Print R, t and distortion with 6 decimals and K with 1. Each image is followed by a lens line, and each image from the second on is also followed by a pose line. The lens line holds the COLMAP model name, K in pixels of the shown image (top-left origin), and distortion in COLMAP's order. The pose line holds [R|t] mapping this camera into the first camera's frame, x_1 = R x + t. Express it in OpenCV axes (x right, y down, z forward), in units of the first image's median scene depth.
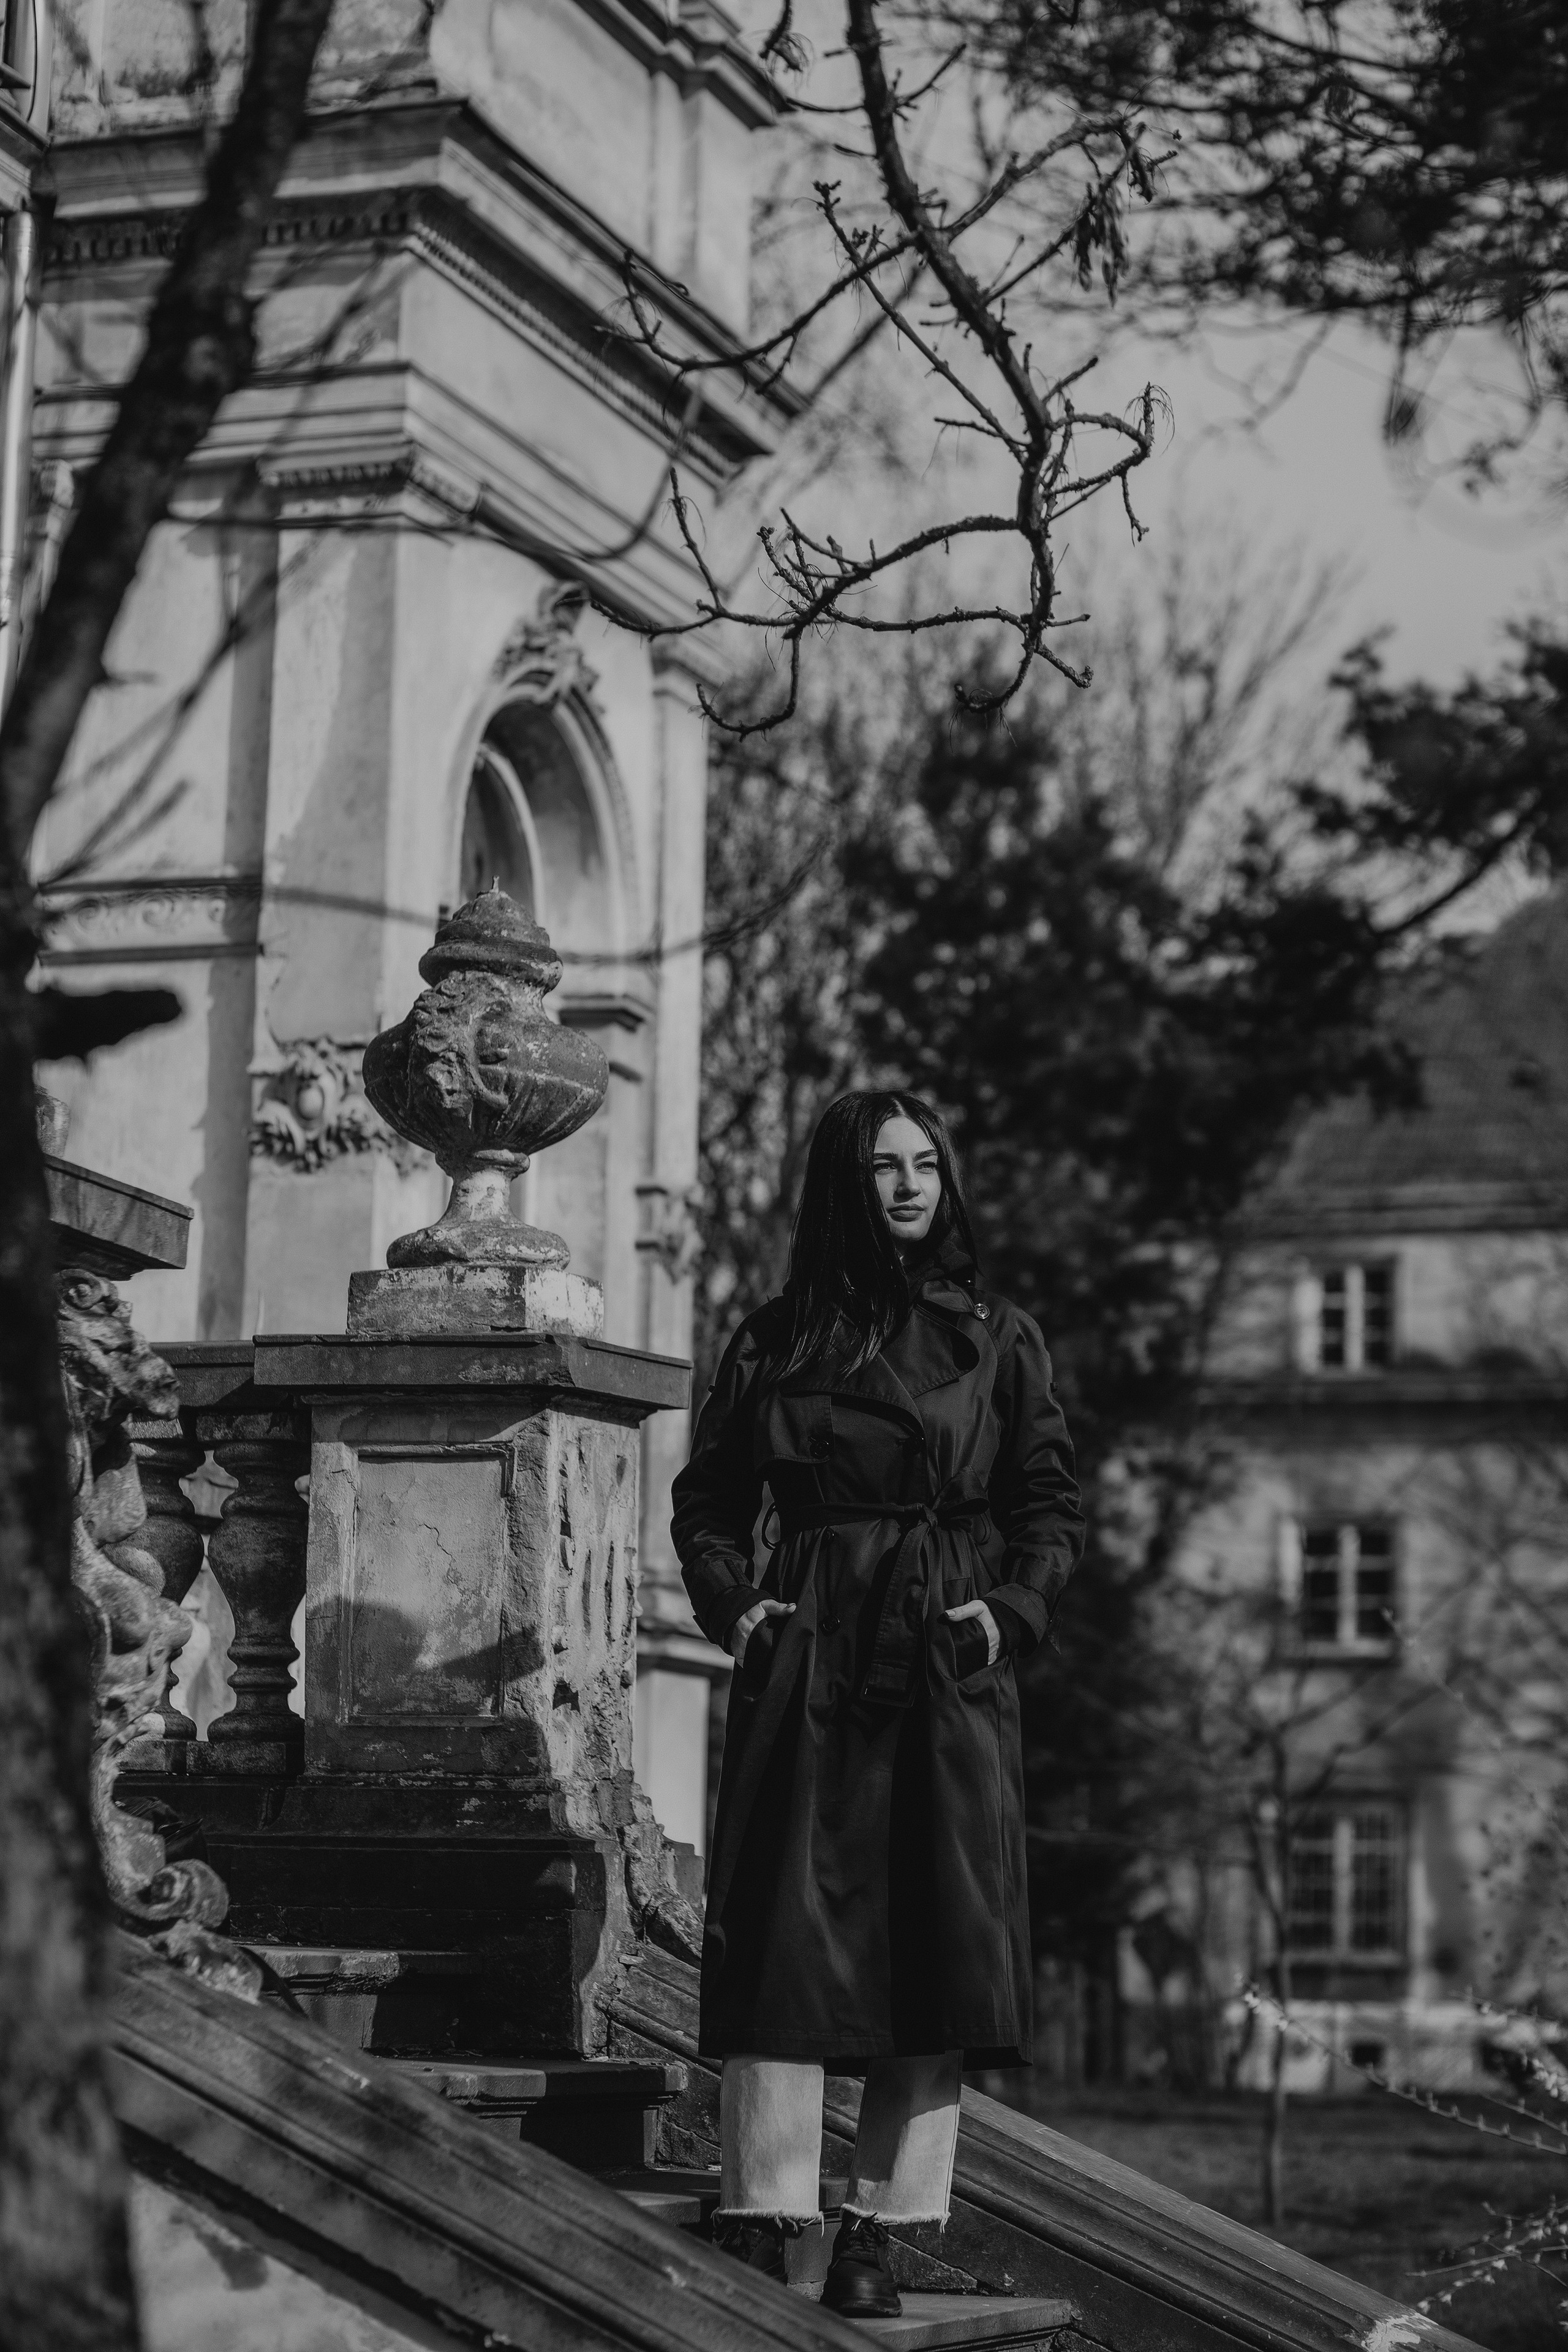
lens RADIAL K [[5823.6, 0, 784.0], [0, 5823.6, 1176.0], [0, 0, 1]] dist [-0.125195, -0.081299]
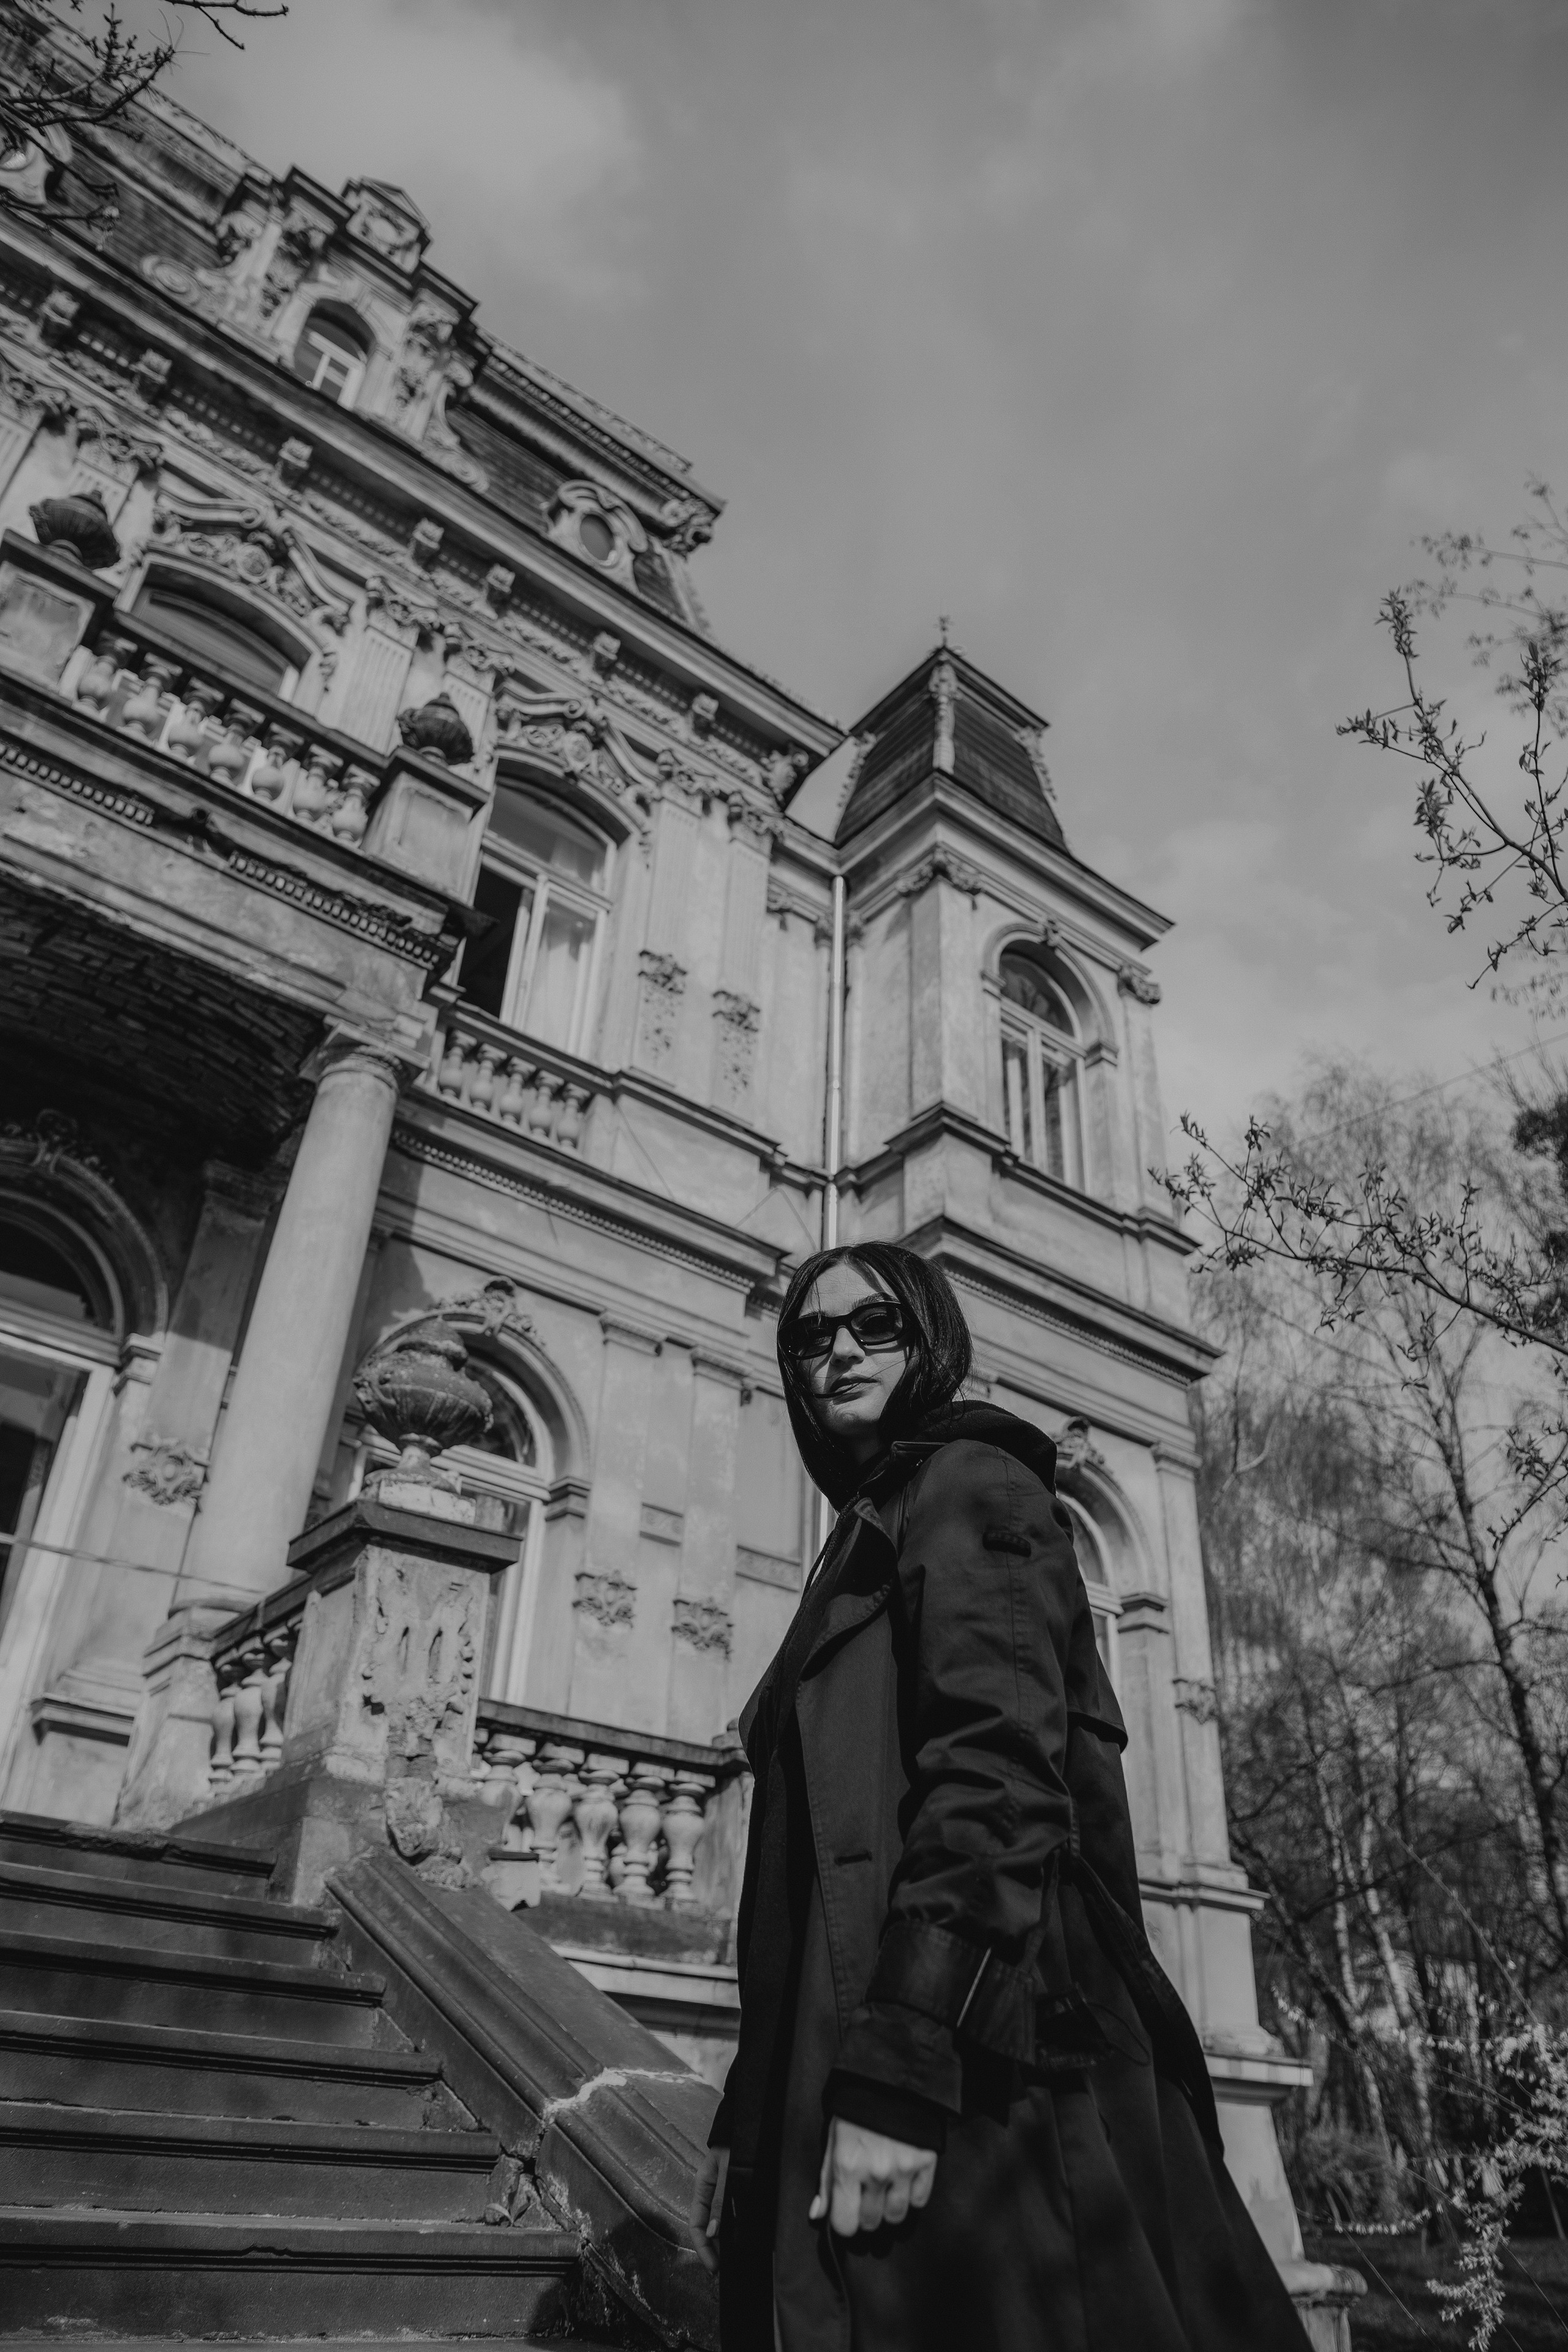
lens RADIAL K [[1639.2, 0, 785.1], [0, 1639.2, 1228.7], [0, 0, 1]] dist [-0.002017, -0.000423]
pose [[0.837047, -0.276843, -0.471922, 0.329142], [0.062006, 0.904982, -0.420908, 0.169650], [0.543606, 0.323058, 0.774678, 0.620919]]
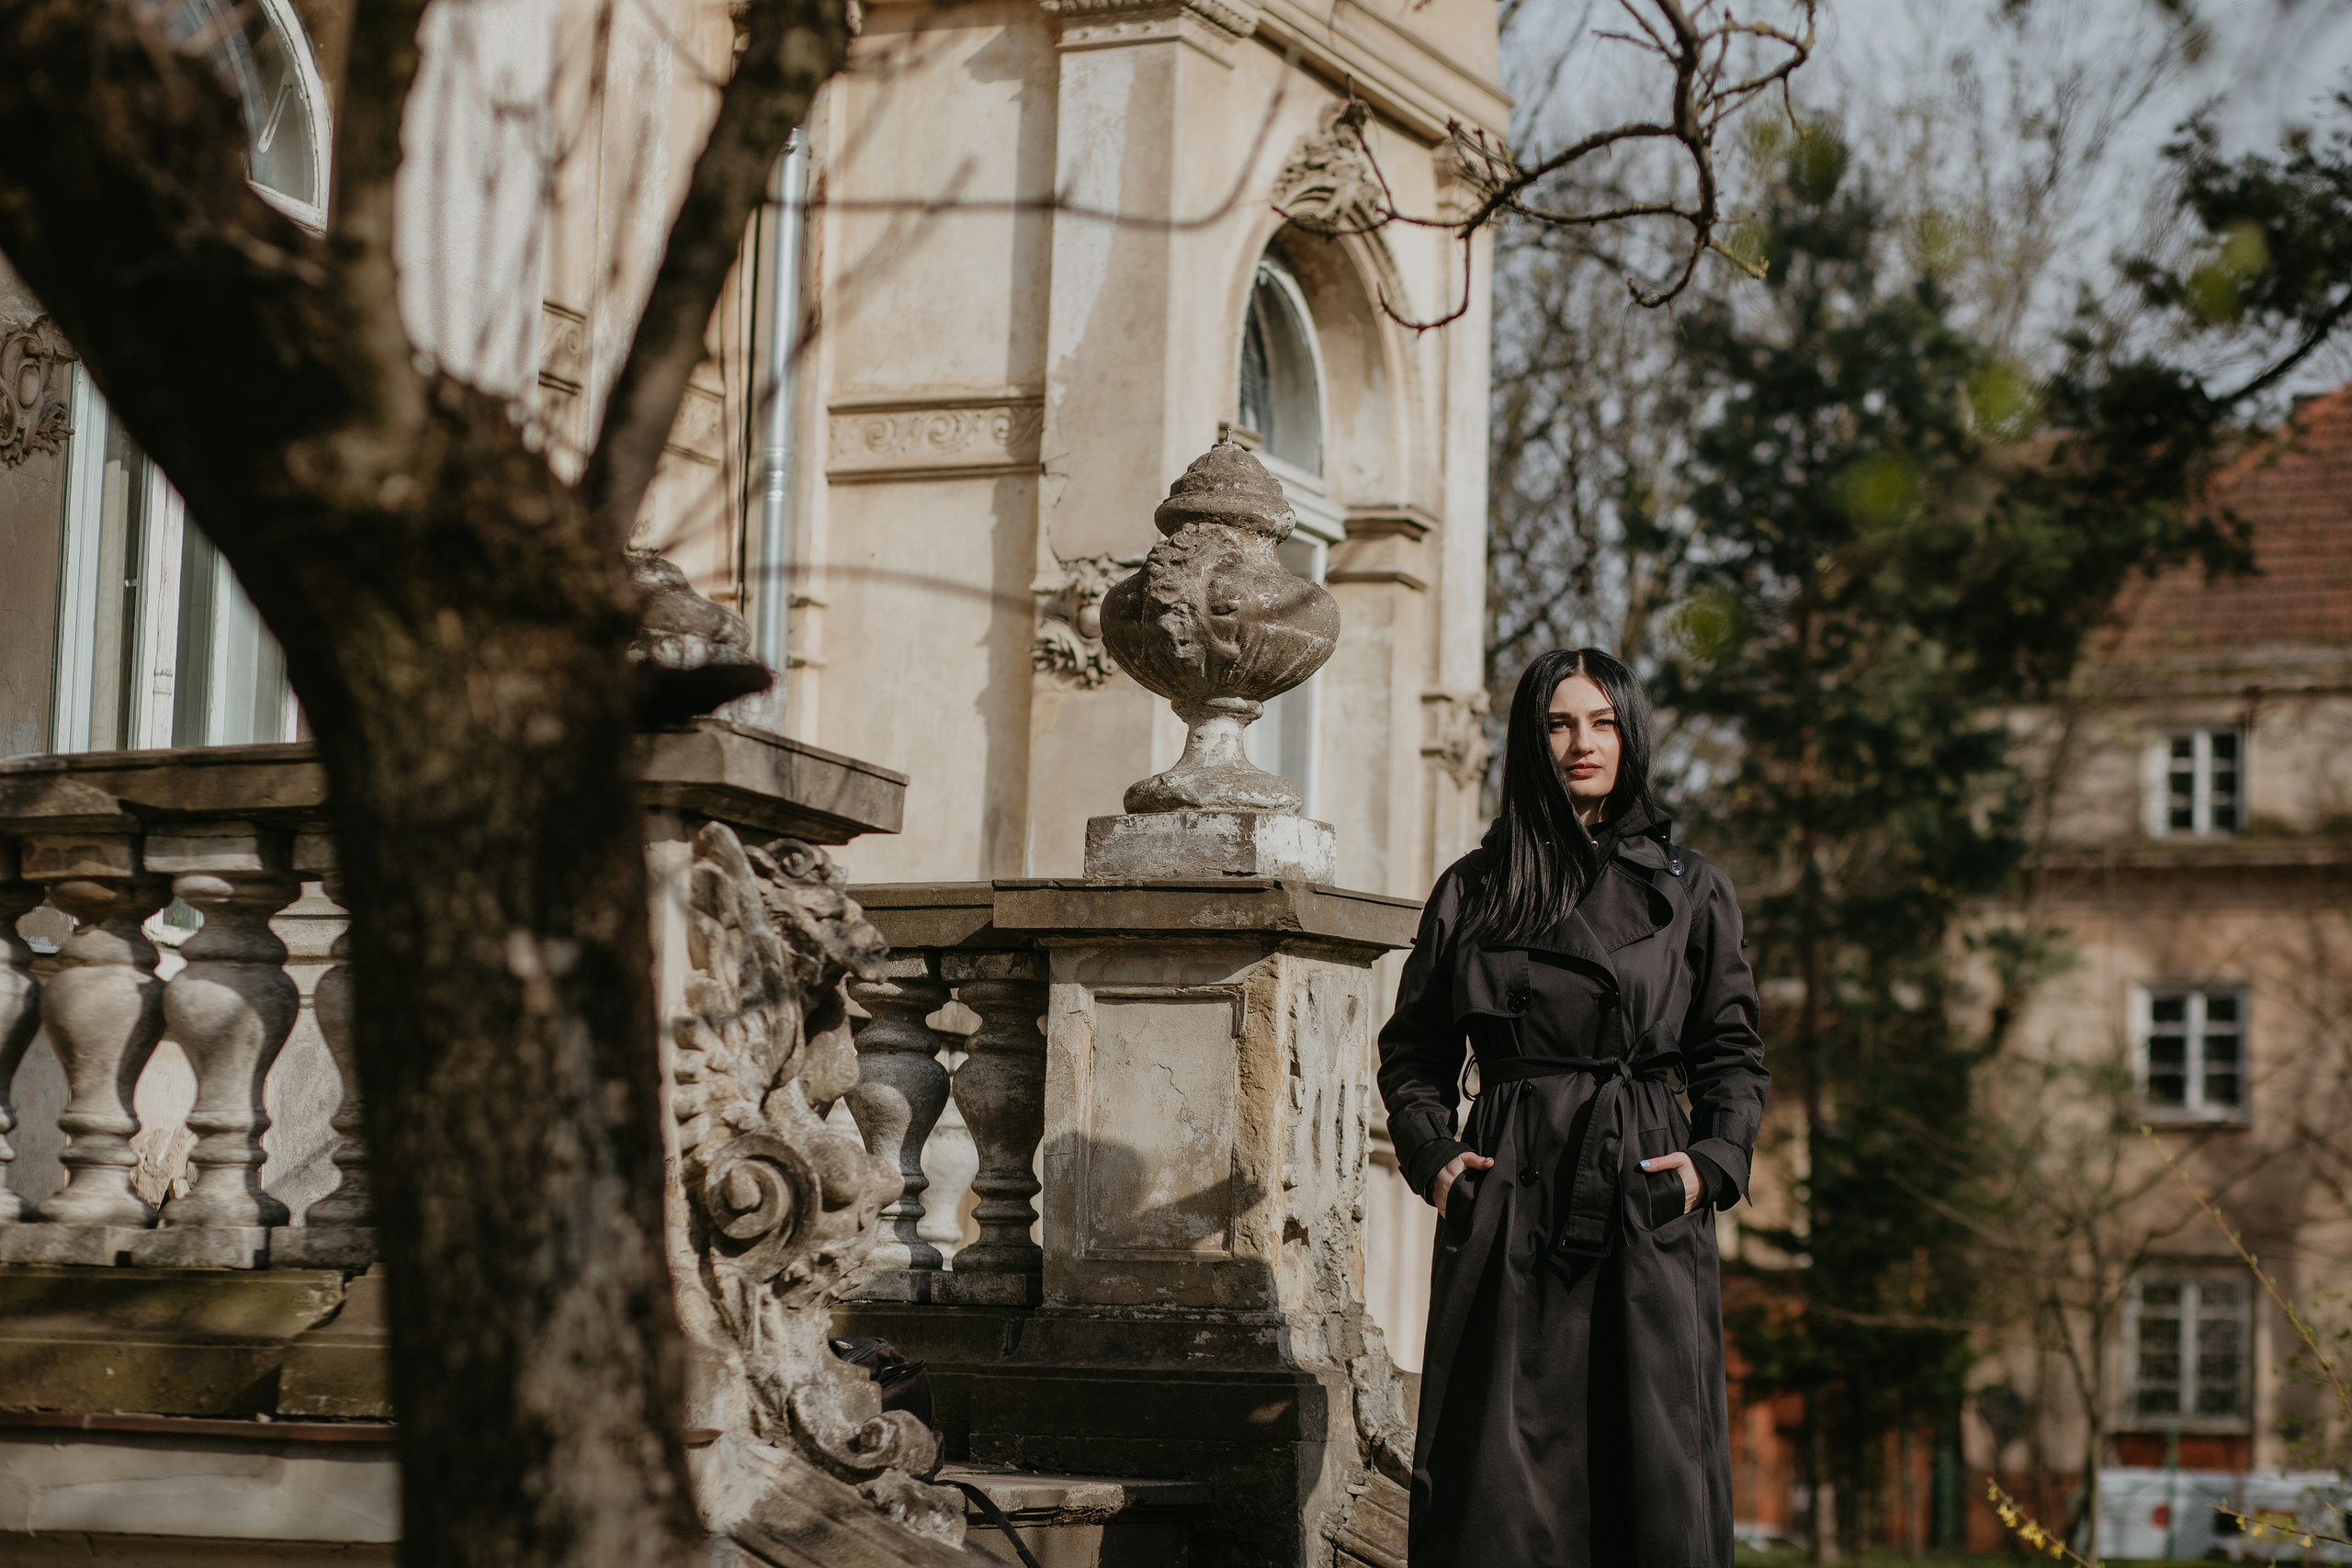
lens RADIAL K [[5823.0, 0, 1176.0], [0, 5823.0, 784.0], [0, 0, 1]] dist [-0.125195, -0.081299]
pose [[0.996641, -0.001638, -0.081873, 0.024960], [0.003866, 0.999627, 0.027053, -0.016960], [0.081798, -0.027279, 0.996276, -0.021647]]
